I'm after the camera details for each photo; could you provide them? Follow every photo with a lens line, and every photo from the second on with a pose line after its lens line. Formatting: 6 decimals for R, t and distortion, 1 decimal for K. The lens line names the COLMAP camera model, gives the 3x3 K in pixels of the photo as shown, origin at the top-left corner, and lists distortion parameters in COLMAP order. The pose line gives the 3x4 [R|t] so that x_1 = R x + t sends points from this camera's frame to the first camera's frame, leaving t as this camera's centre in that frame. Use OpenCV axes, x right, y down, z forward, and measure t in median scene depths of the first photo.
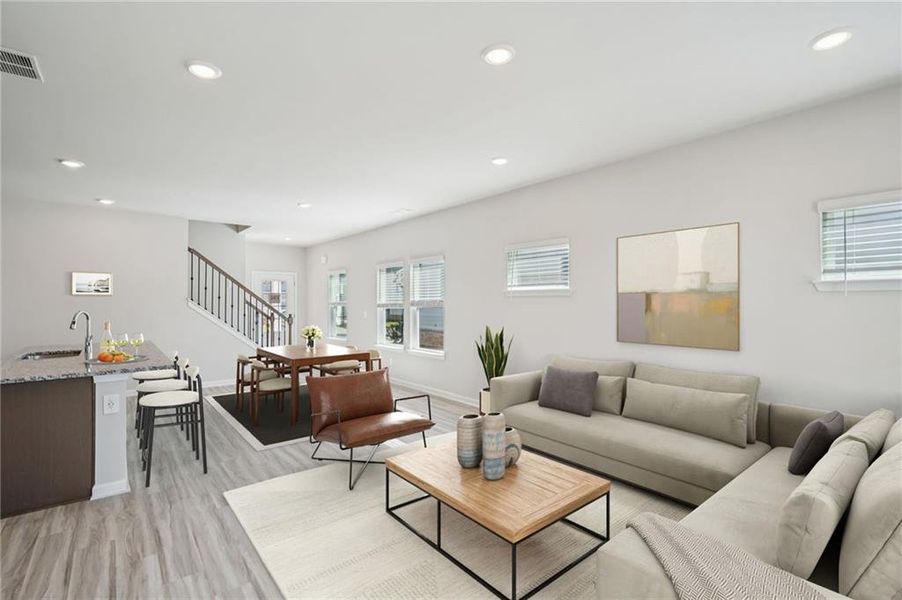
lens RADIAL K [[407.4, 0, 444.1], [0, 407.4, 301.0], [0, 0, 1]] dist [0.019119, 0.001089]
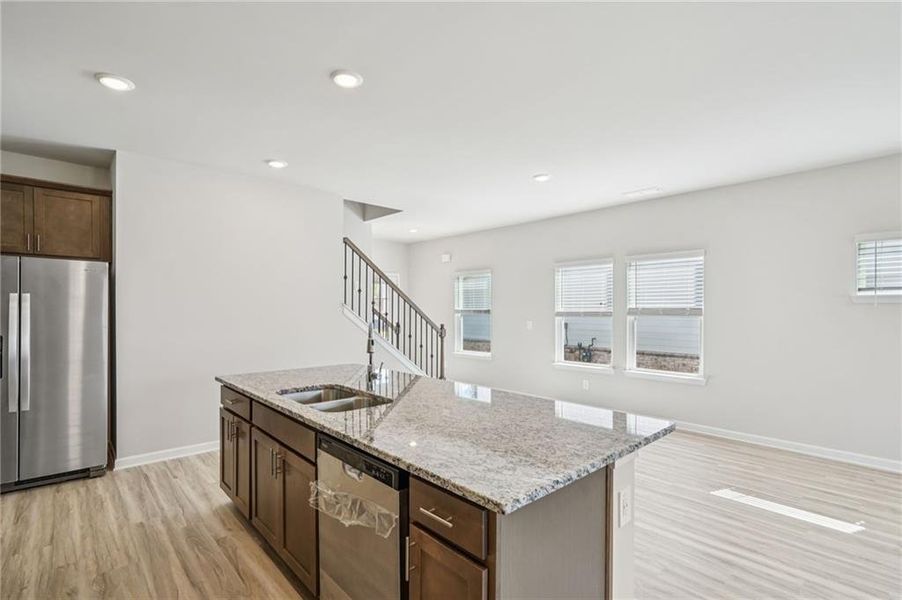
lens RADIAL K [[416.8, 0, 453.7], [0, 416.8, 320.9], [0, 0, 1]] dist [0.018972, 0.000161]
pose [[0.998445, -0.000191, 0.055752, -0.461873], [-0.001574, 0.999499, 0.031613, -0.000494], [-0.055730, -0.031652, 0.997944, 0.217648]]
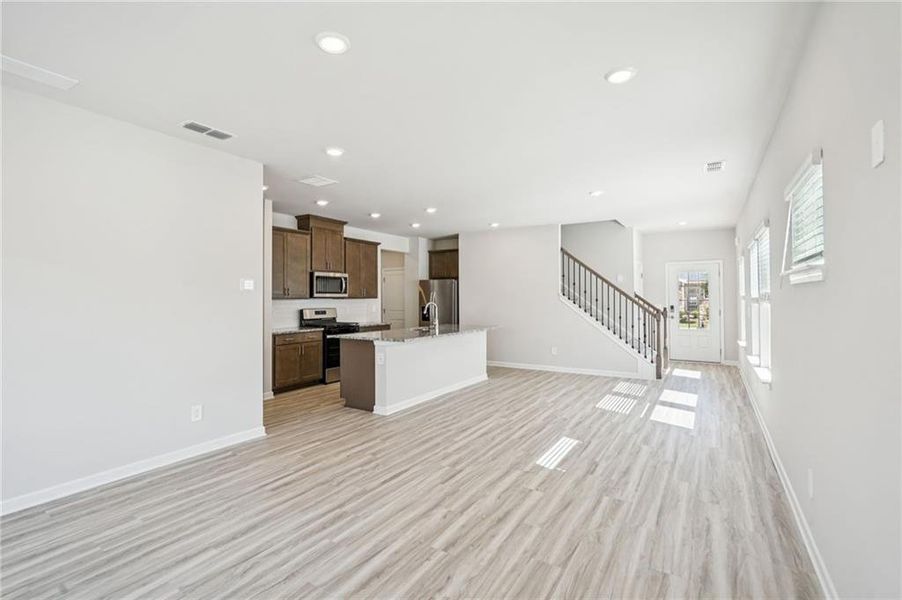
lens RADIAL K [[420.4, 0, 447.9], [0, 420.4, 293.6], [0, 0, 1]] dist [0.005270, 0.000872]
pose [[0.328637, -0.014366, -0.944347, 0.385988], [0.009235, 0.999885, -0.011997, 0.006206], [0.944411, -0.004779, 0.328732, 0.314342]]
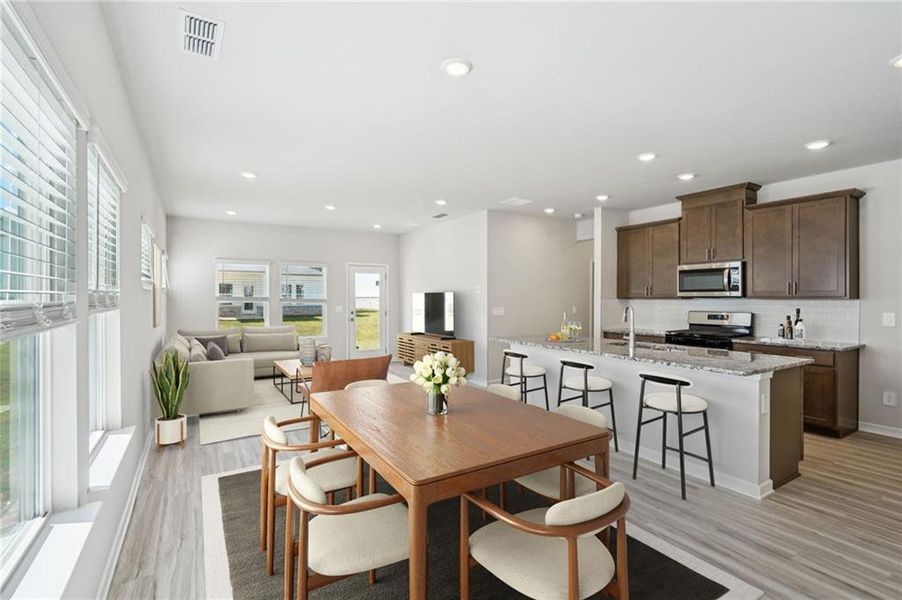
lens RADIAL K [[420.4, 0, 449.6], [0, 420.4, 297.7], [0, 0, 1]] dist [0.005270, 0.000872]
pose [[-0.990877, -0.005059, 0.134675, -0.341963], [-0.005390, 0.999983, -0.002094, 0.005908], [-0.134662, -0.002801, -0.990888, 1.236411]]
